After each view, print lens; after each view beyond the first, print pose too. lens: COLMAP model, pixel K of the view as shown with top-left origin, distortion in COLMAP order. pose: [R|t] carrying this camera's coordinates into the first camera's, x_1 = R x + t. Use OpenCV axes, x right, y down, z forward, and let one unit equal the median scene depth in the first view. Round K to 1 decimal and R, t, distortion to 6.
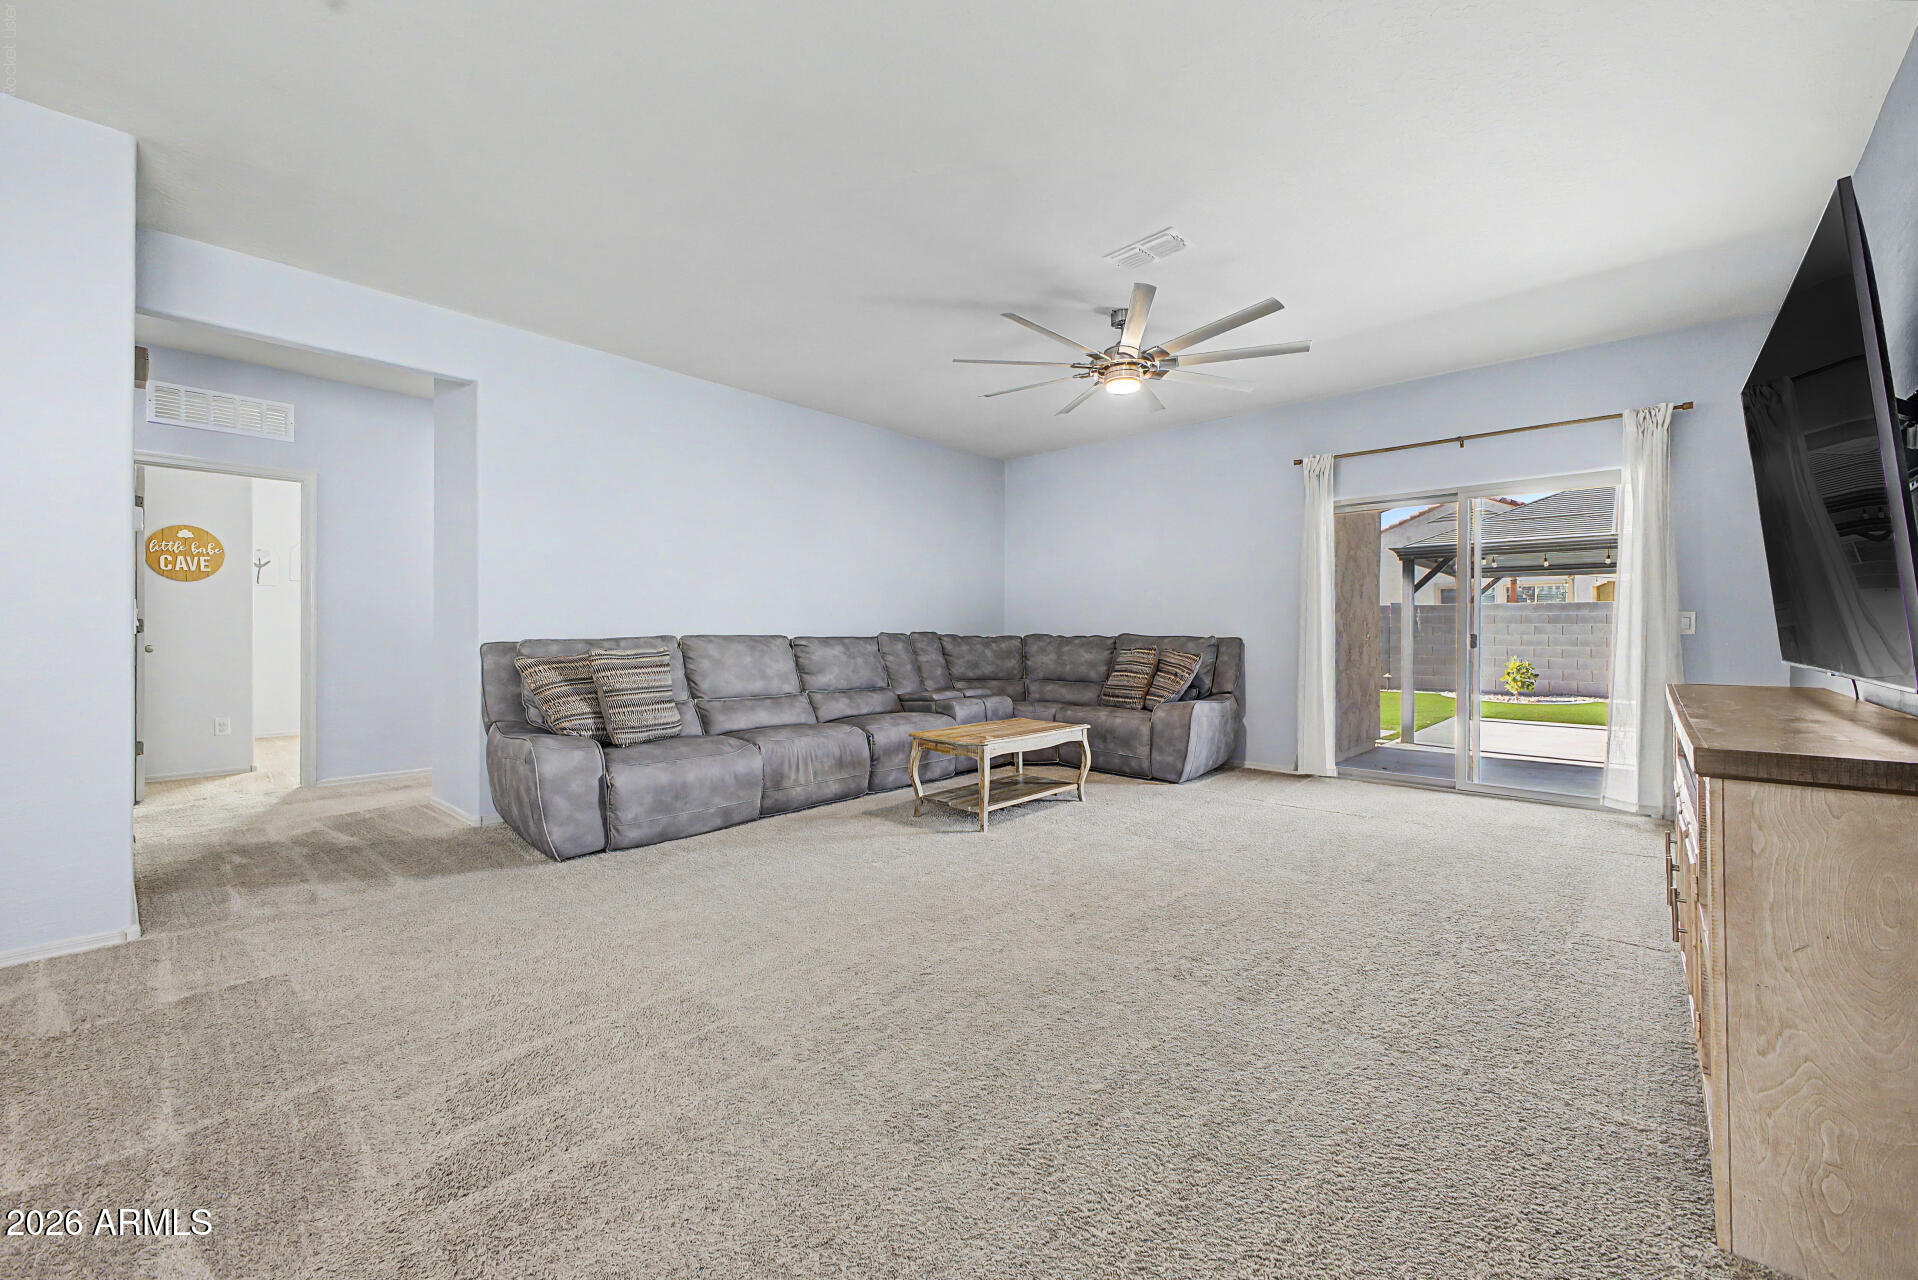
lens RADIAL K [[755.7, 0, 966.5], [0, 755.7, 631.8], [0, 0, 1]] dist [0.001872, -0.000029]
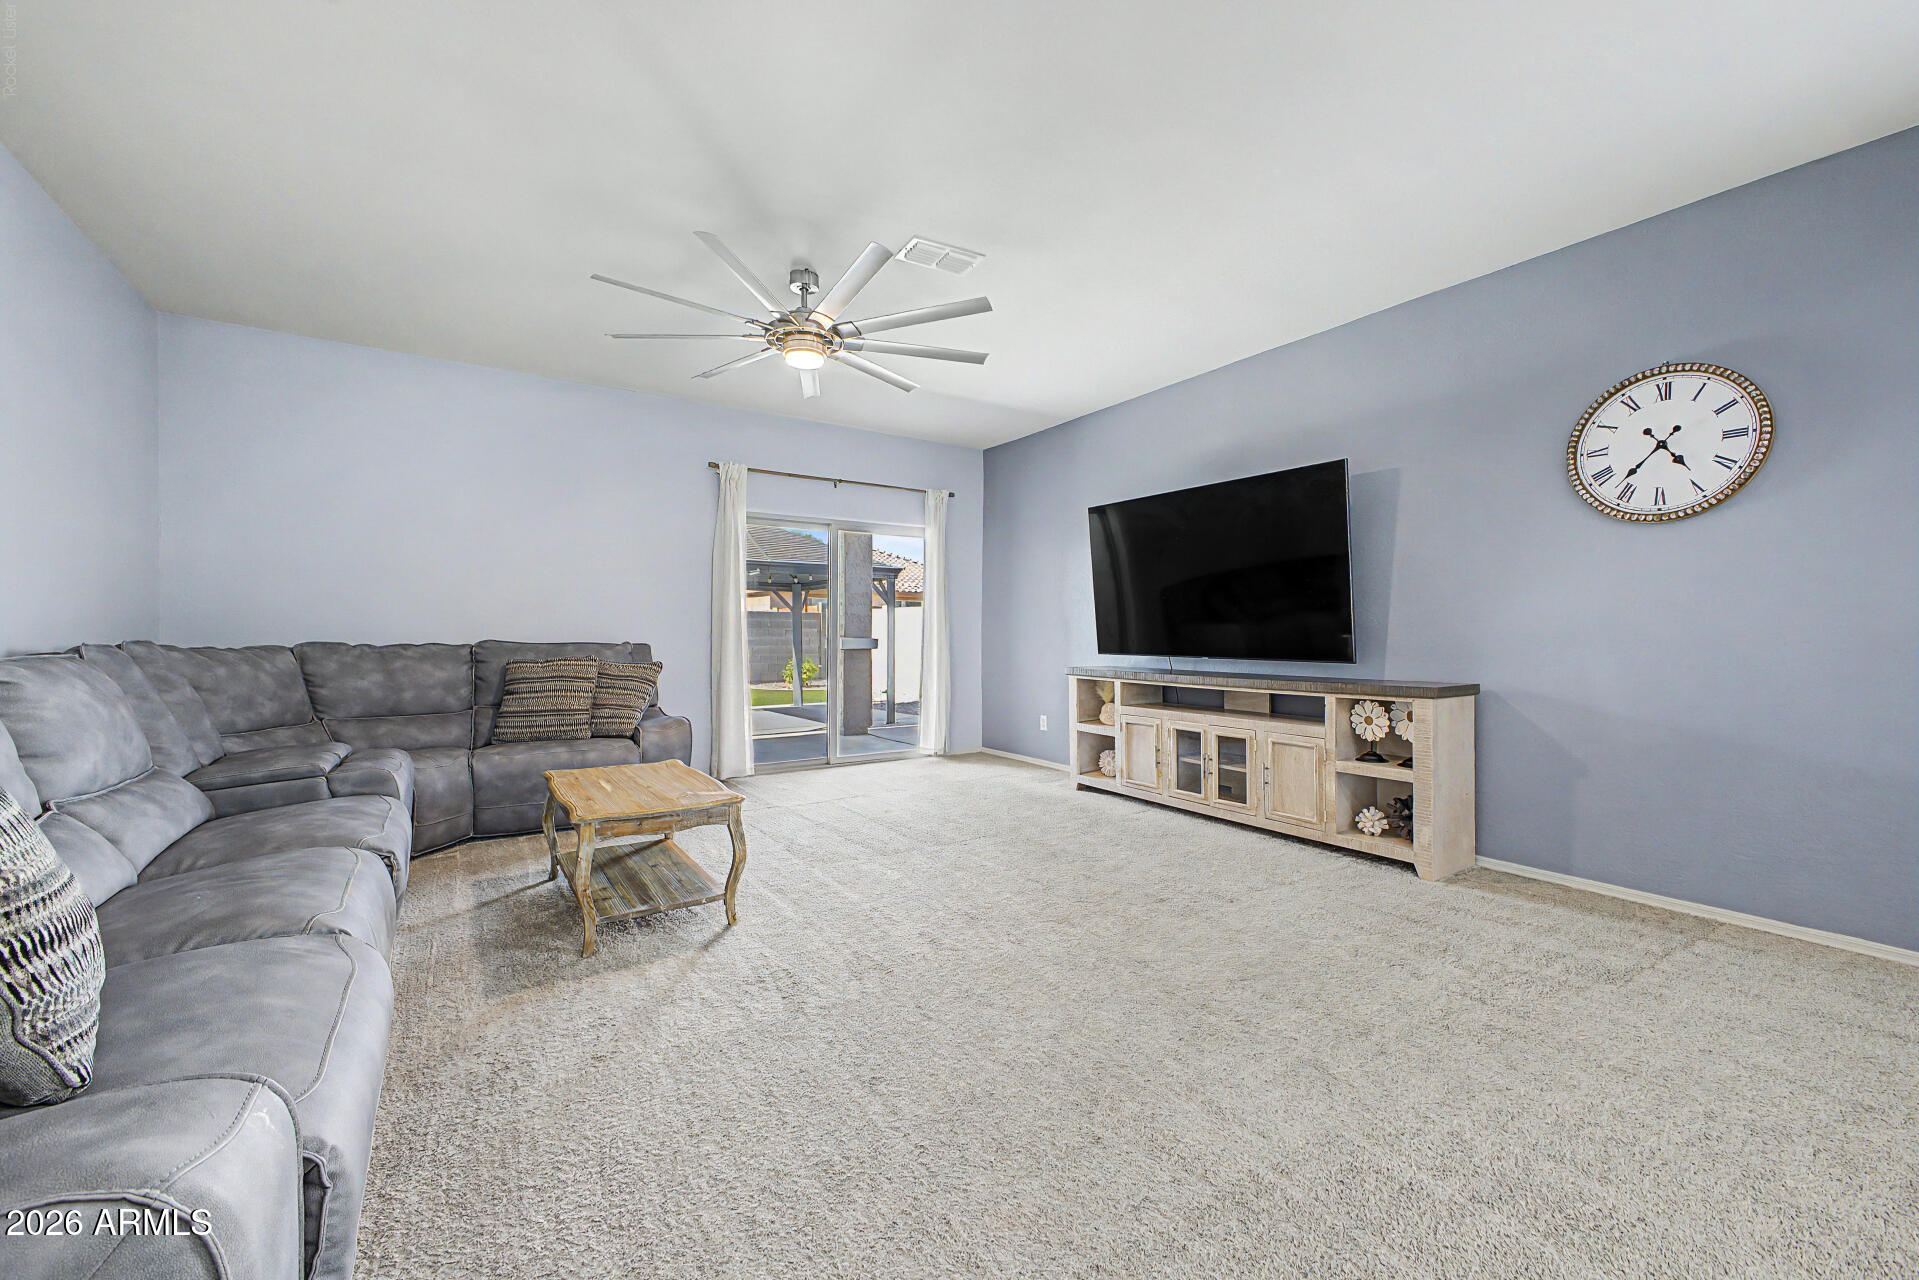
lens RADIAL K [[756.1, 0, 967.0], [0, 756.1, 631.8], [0, 0, 1]] dist [0.001872, -0.000029]
pose [[0.213101, 0.002590, 0.977027, -0.394989], [0.004225, 0.999985, -0.003573, -0.000873], [-0.977021, 0.004889, 0.213087, 0.406988]]
